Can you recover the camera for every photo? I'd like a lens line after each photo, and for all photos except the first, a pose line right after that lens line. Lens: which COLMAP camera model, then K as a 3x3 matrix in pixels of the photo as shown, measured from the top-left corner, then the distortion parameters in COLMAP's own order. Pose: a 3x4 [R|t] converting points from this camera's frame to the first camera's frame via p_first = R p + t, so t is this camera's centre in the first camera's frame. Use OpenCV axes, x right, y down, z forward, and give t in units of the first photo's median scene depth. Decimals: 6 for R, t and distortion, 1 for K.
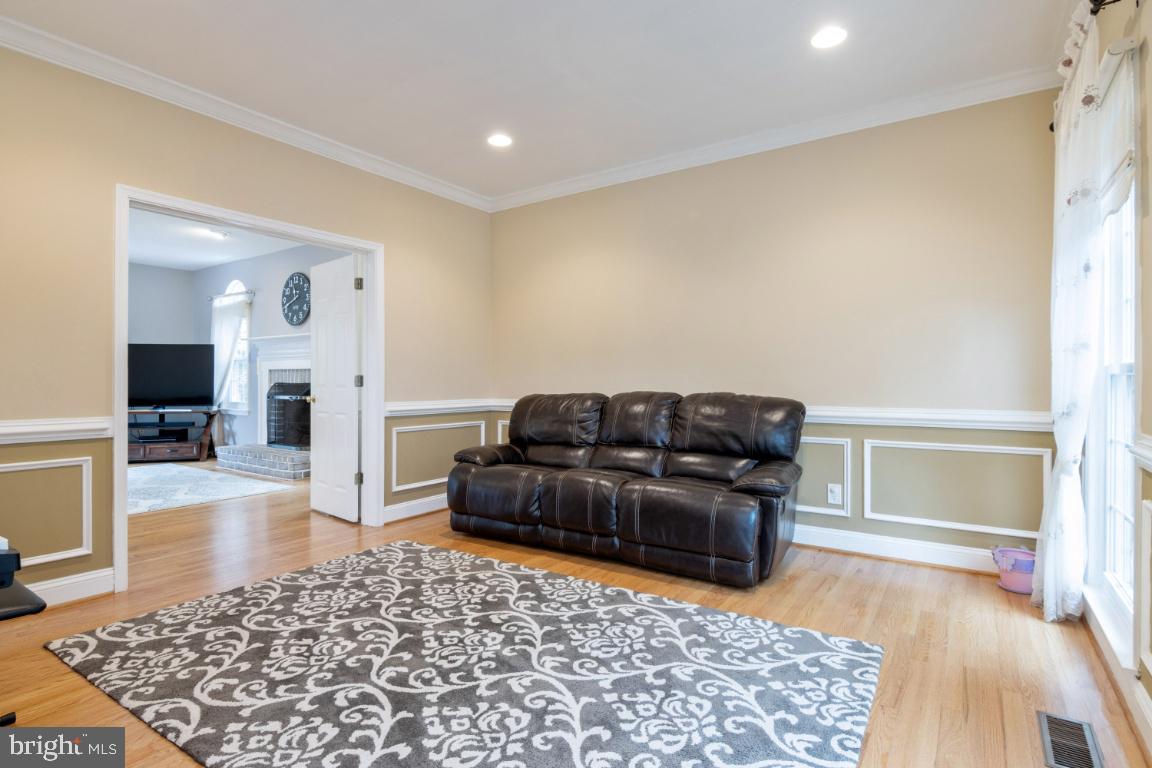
lens RADIAL K [[584.6, 0, 584.5], [0, 584.6, 373.5], [0, 0, 1]] dist [0.007105, -0.004704]
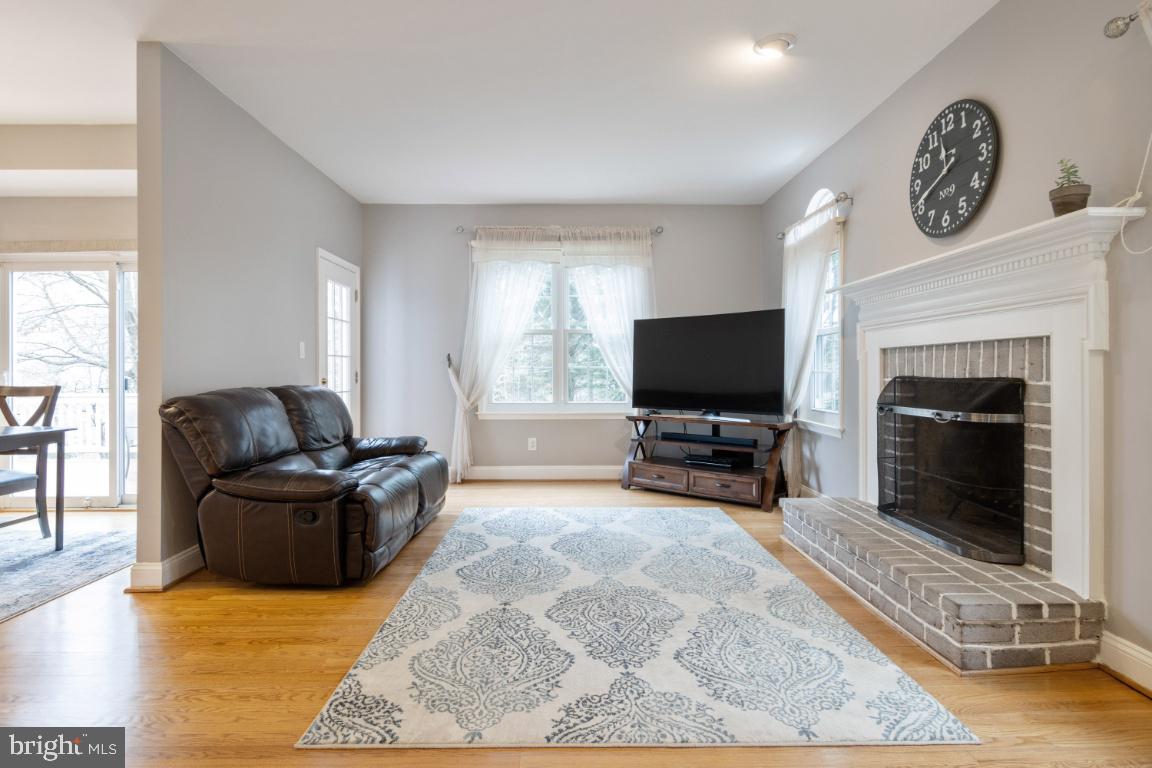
lens RADIAL K [[584.6, 0, 563.3], [0, 584.6, 363.9], [0, 0, 1]] dist [0.007105, -0.004704]
pose [[0.553005, -0.004668, -0.833165, -0.279361], [-0.001029, 0.999980, -0.006285, 0.008901], [0.833177, 0.004333, 0.552989, 0.511430]]
